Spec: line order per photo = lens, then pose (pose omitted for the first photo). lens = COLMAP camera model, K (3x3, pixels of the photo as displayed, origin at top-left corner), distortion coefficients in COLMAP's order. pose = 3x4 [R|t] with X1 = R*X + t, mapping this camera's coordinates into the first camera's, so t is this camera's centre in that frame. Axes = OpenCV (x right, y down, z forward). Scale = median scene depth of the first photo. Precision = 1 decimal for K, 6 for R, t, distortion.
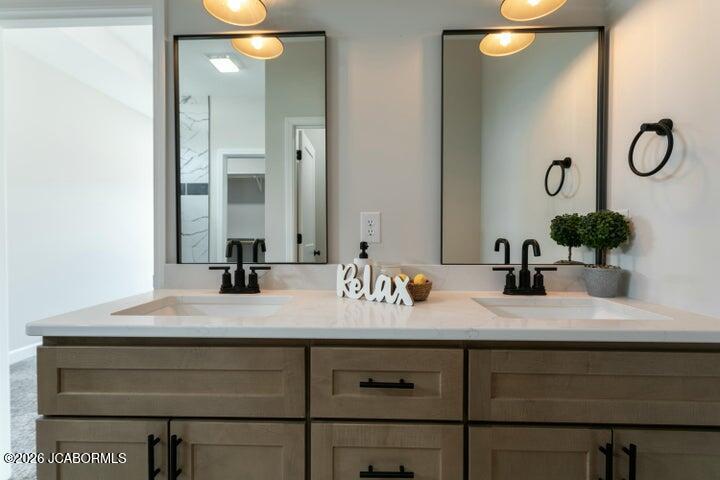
lens RADIAL K [[347.8, 0, 360.0], [0, 347.8, 240.0], [0, 0, 1]] dist [-0.019794, 0.000075]
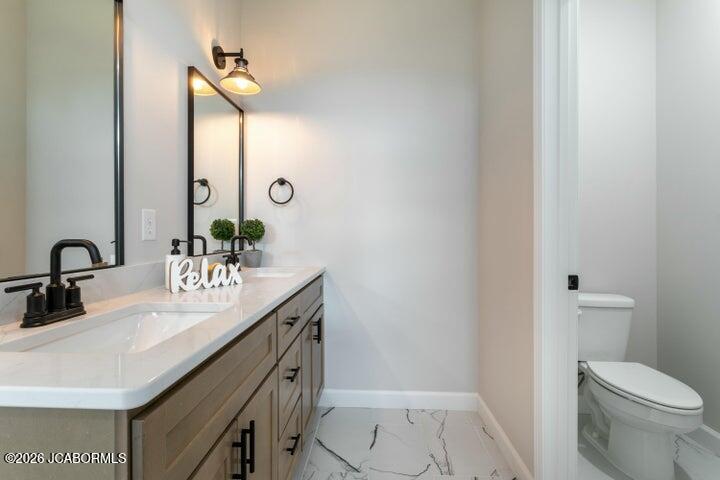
lens RADIAL K [[343.9, 0, 357.8], [0, 343.9, 233.1], [0, 0, 1]] dist [0.000882, 0.000334]
pose [[0.023370, 0.000972, 0.999726, -1.075000], [0.023520, 0.999722, -0.001522, 0.001918], [-0.999450, 0.023549, 0.023341, 0.441155]]
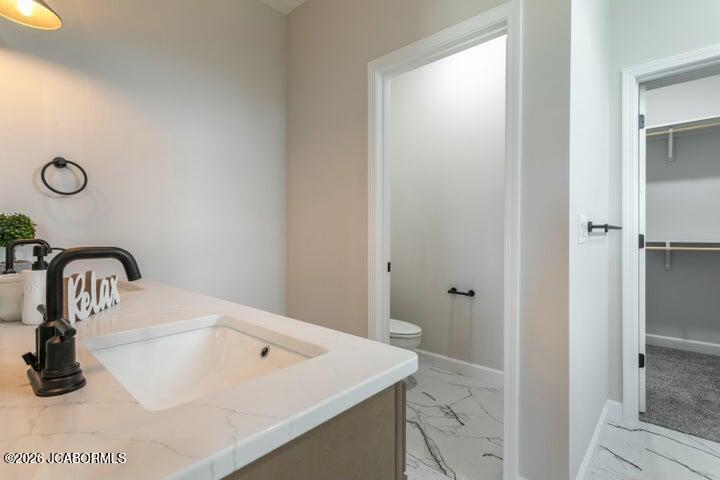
lens RADIAL K [[343.9, 0, 357.8], [0, 343.9, 233.1], [0, 0, 1]] dist [0.000882, 0.000334]
pose [[-0.757562, 0.005598, 0.652740, -0.946234], [0.018320, 0.999752, 0.012687, -0.016106], [-0.652507, 0.021569, -0.757476, 1.158988]]
